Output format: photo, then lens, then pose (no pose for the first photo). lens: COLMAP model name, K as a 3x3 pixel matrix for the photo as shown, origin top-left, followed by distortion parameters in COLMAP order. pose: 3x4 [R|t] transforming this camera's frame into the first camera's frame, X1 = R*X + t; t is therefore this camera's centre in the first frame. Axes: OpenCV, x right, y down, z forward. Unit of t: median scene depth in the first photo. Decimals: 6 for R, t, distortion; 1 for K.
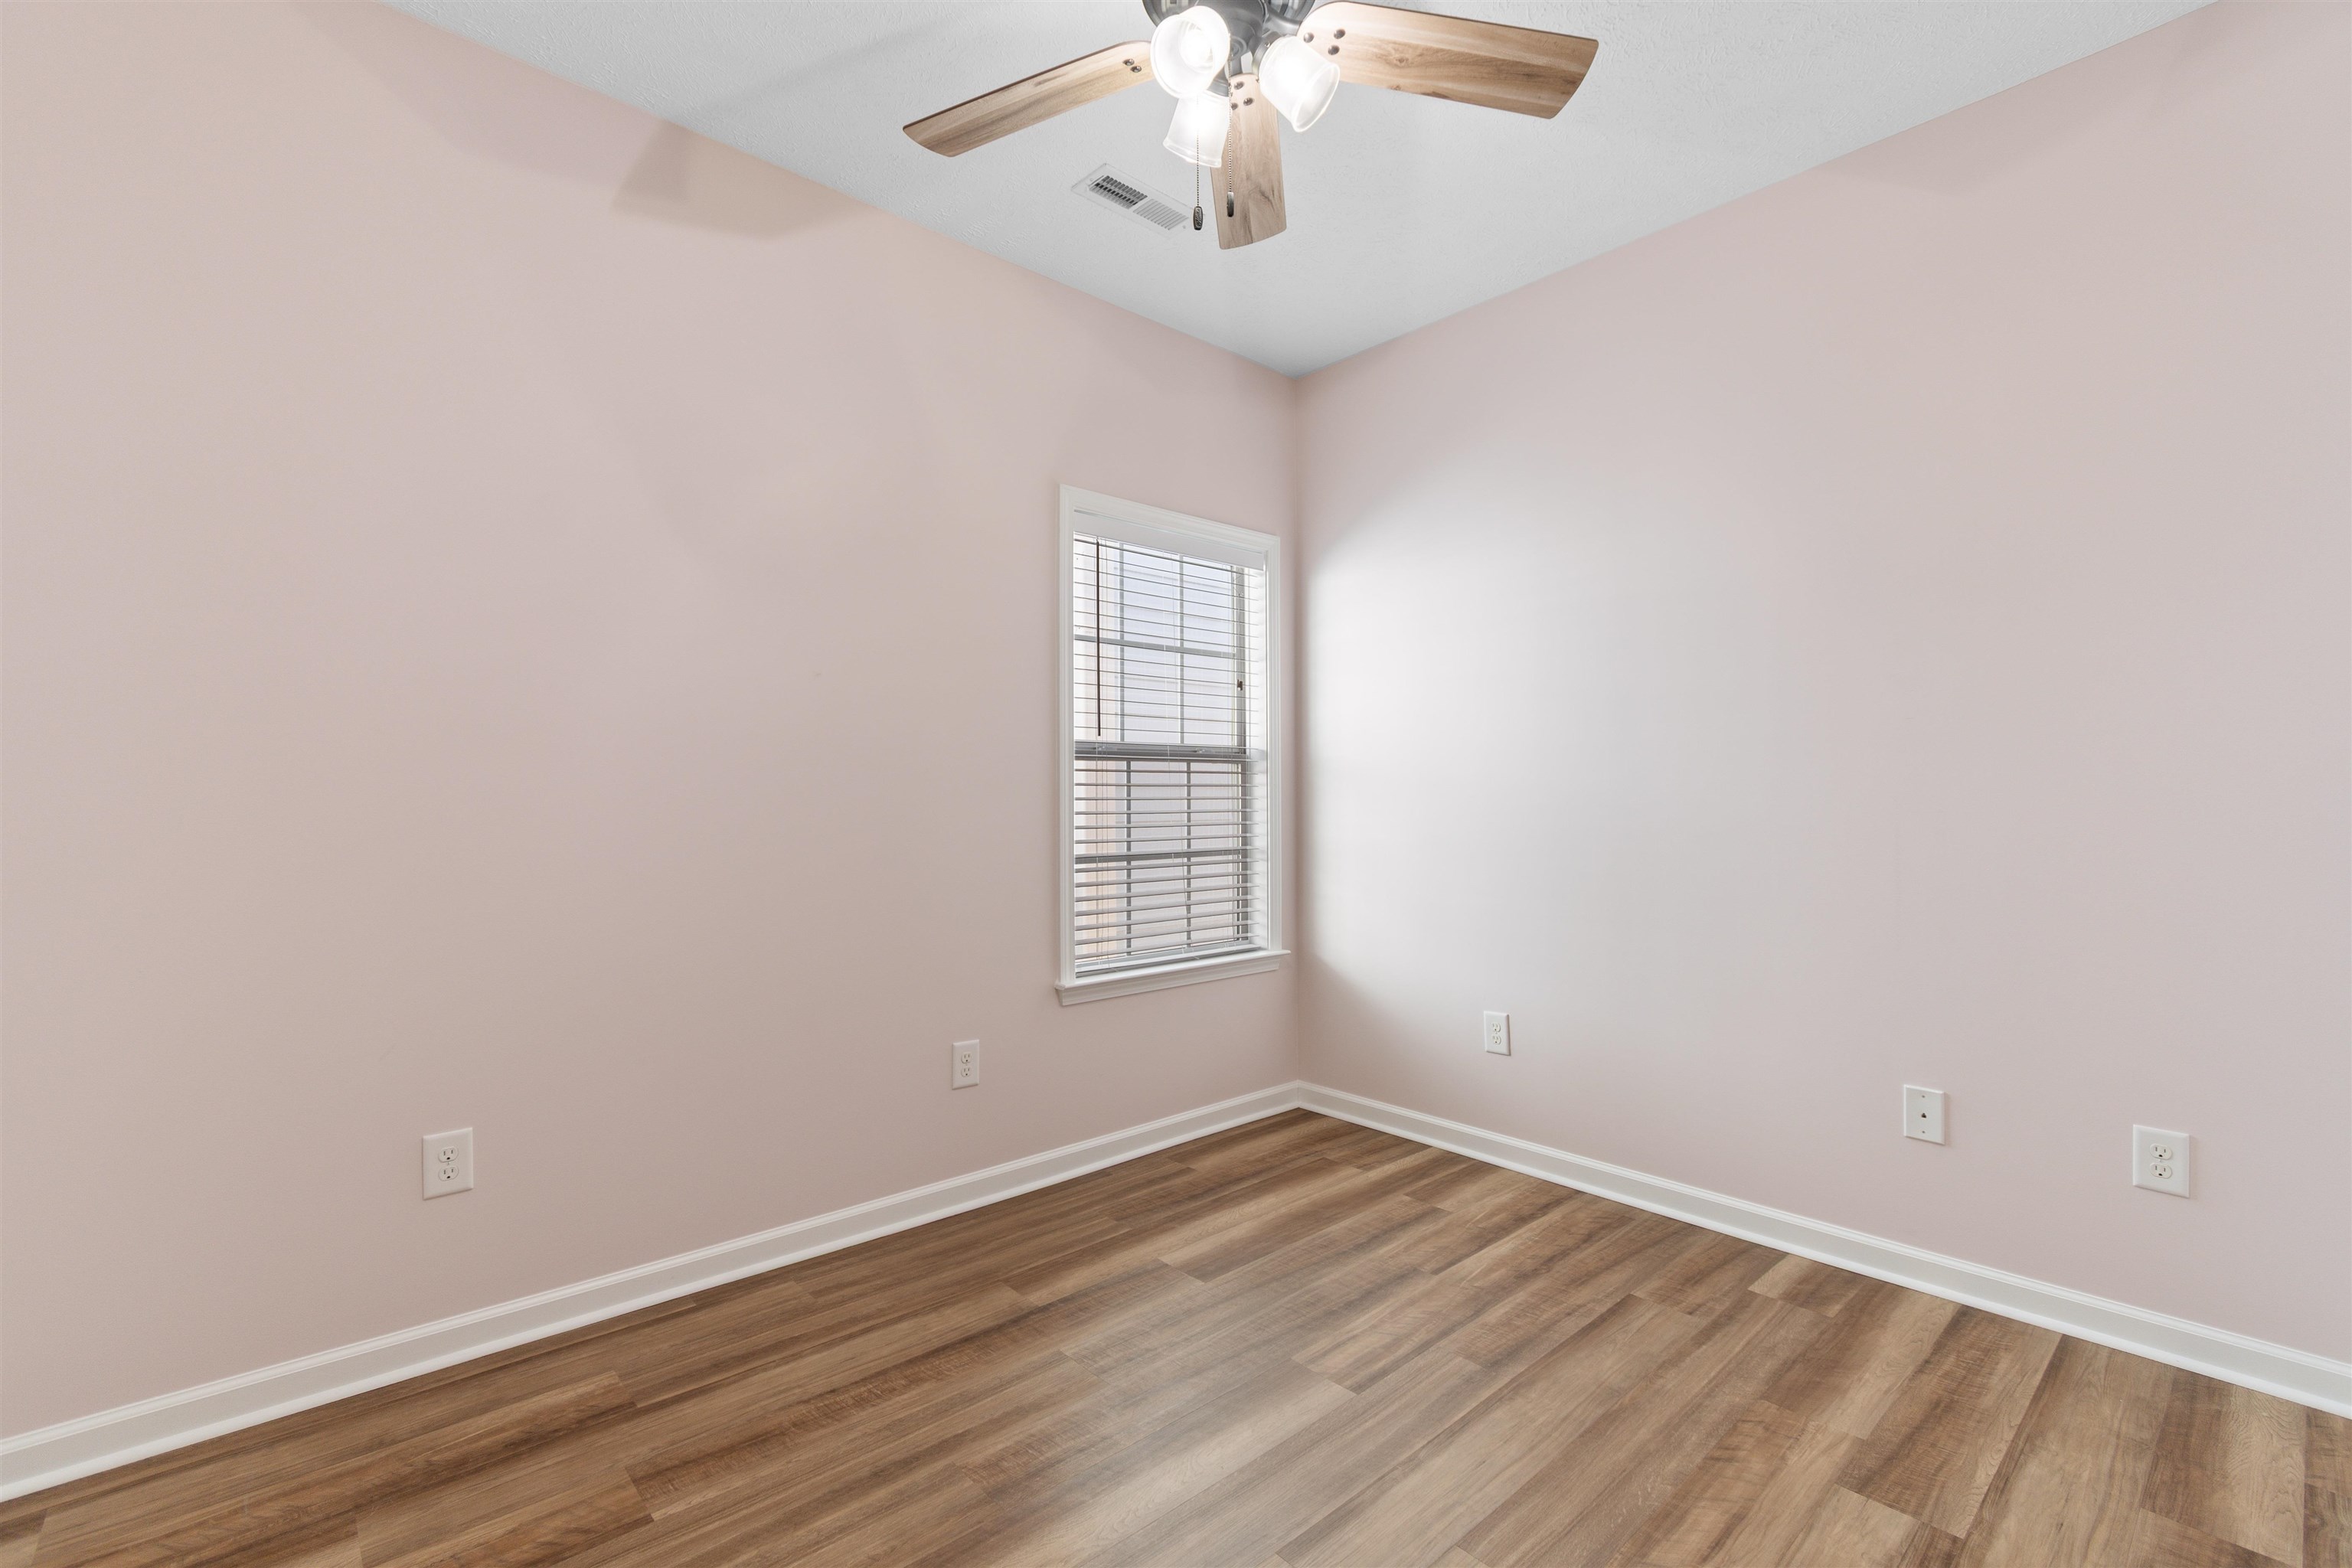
lens RADIAL K [[1054.4, 0, 1188.8], [0, 1054.4, 778.3], [0, 0, 1]] dist [0.007178, -0.002094]
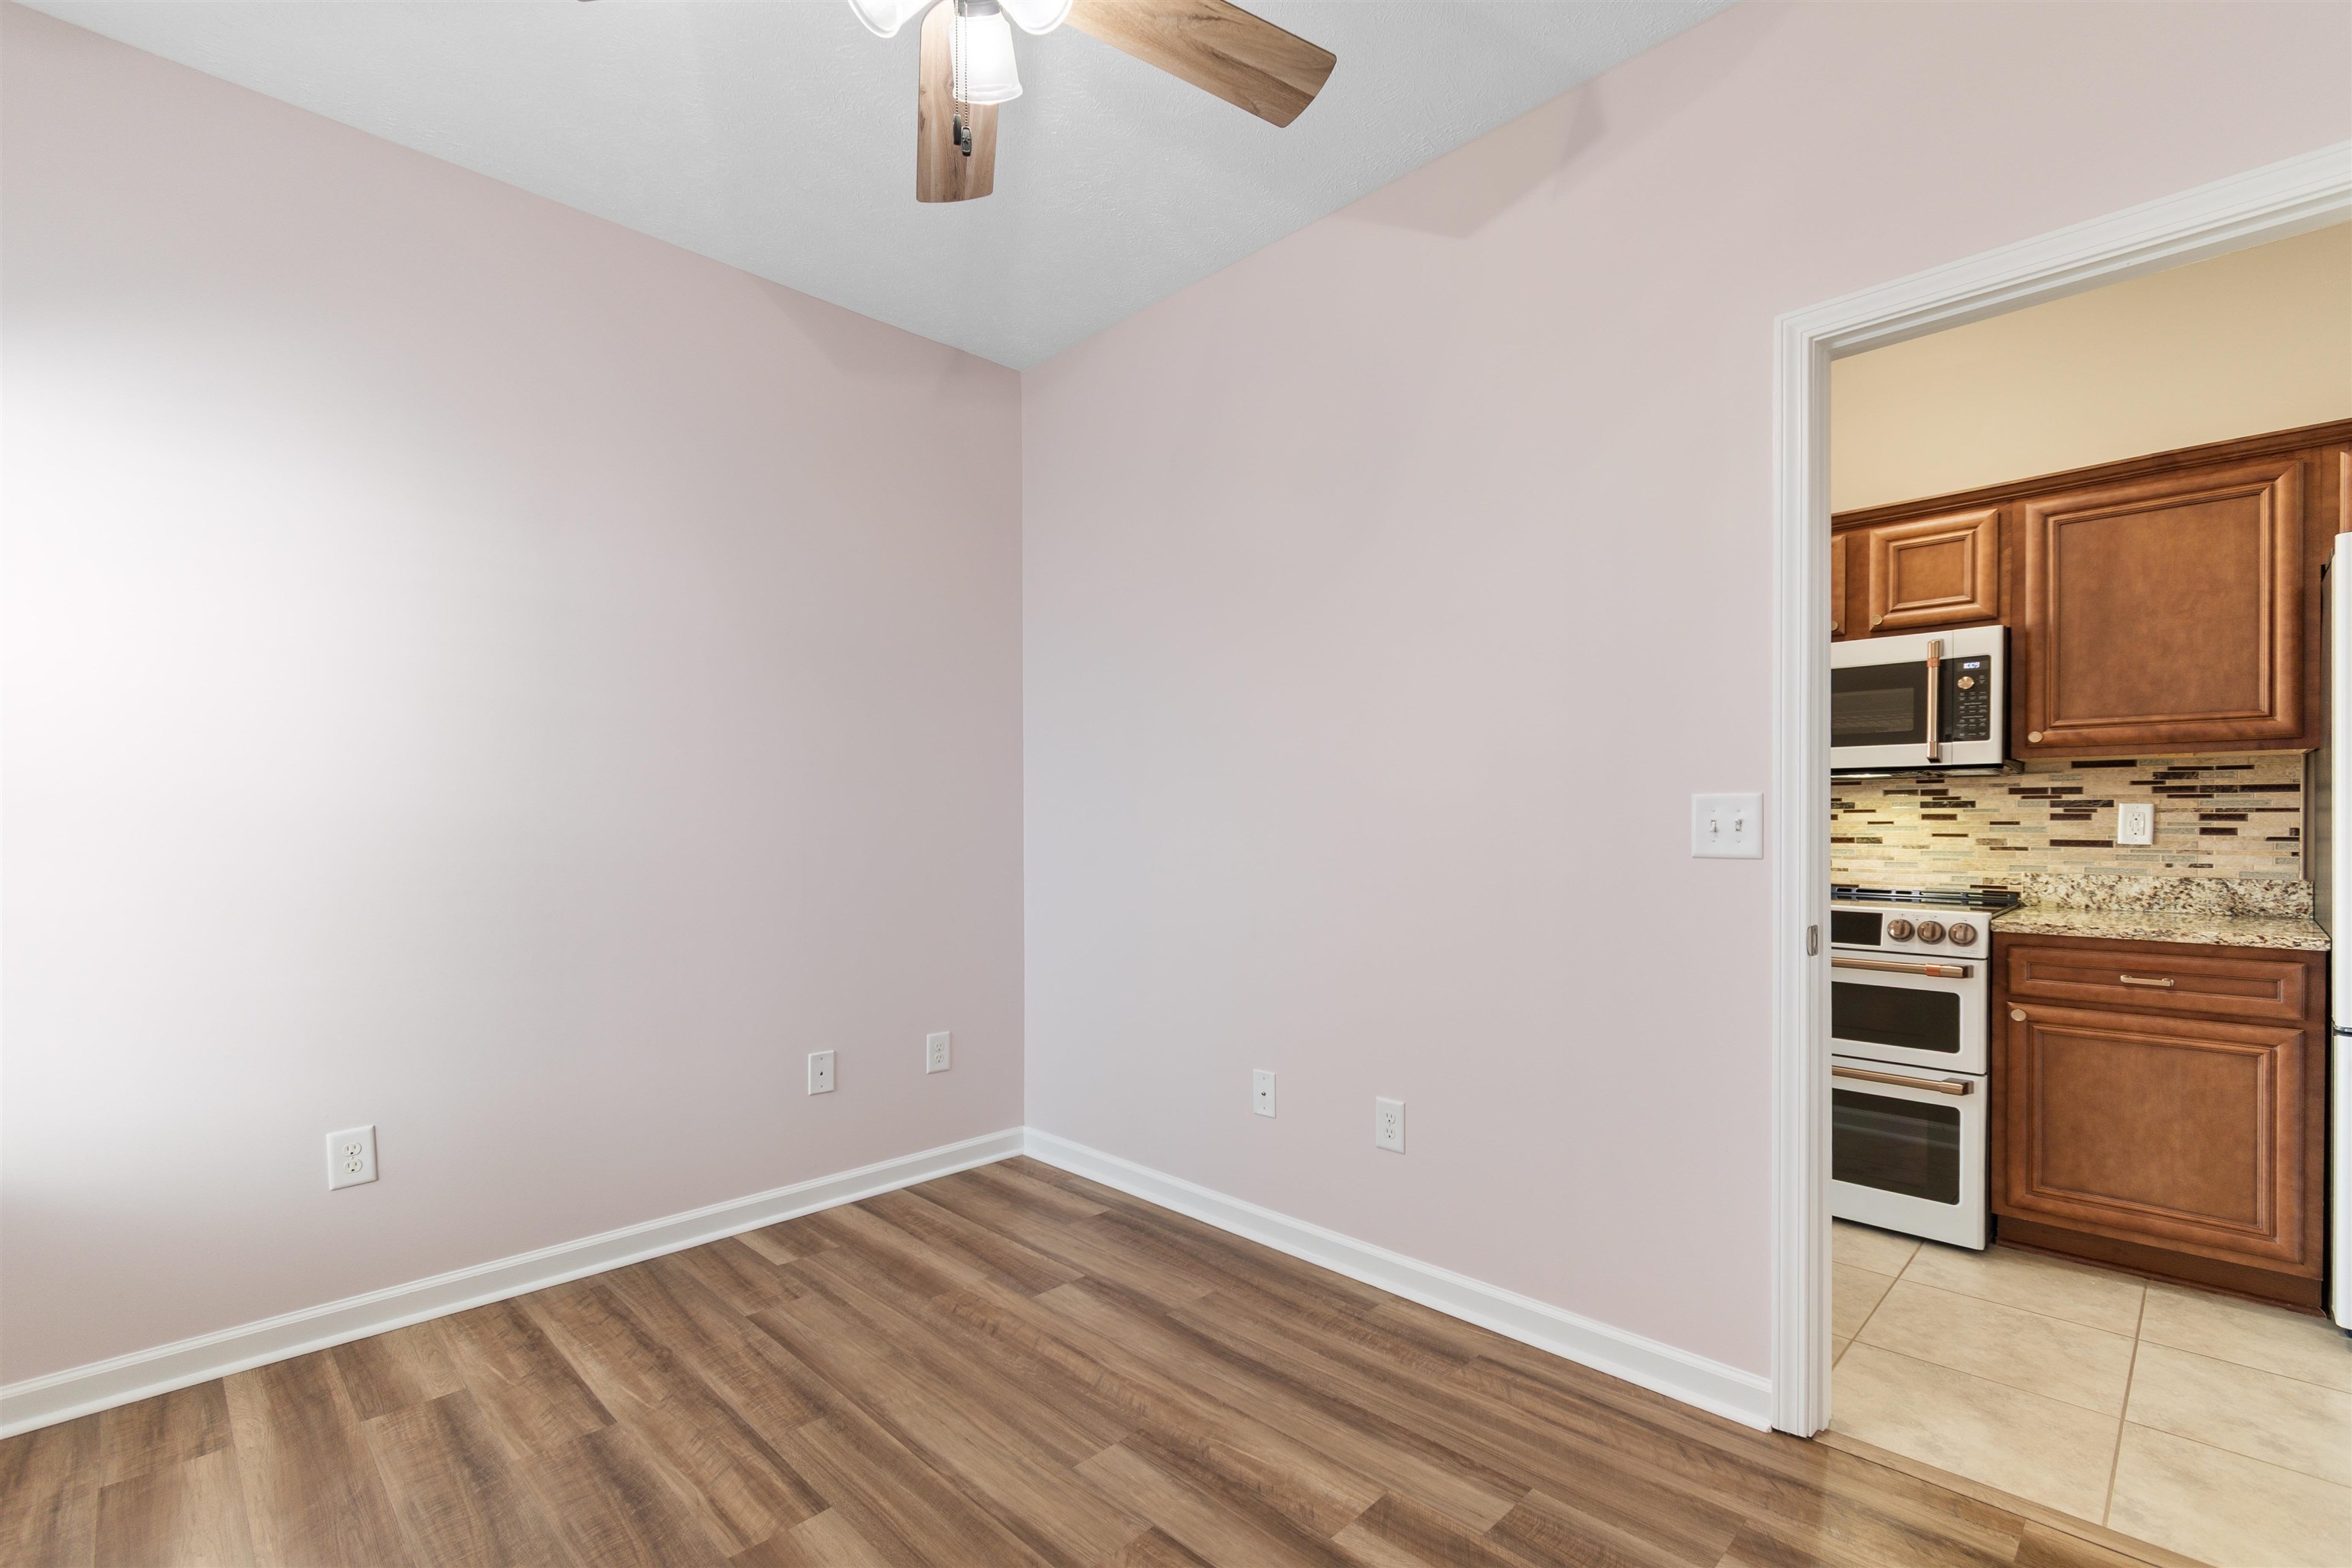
lens RADIAL K [[1054.4, 0, 1181.3], [0, 1054.4, 818.3], [0, 0, 1]] dist [0.007178, -0.002094]
pose [[-0.049842, -0.002608, 0.998754, -0.625086], [-0.012662, 0.999918, 0.001979, -0.003063], [-0.998677, -0.012548, -0.049871, 0.634067]]
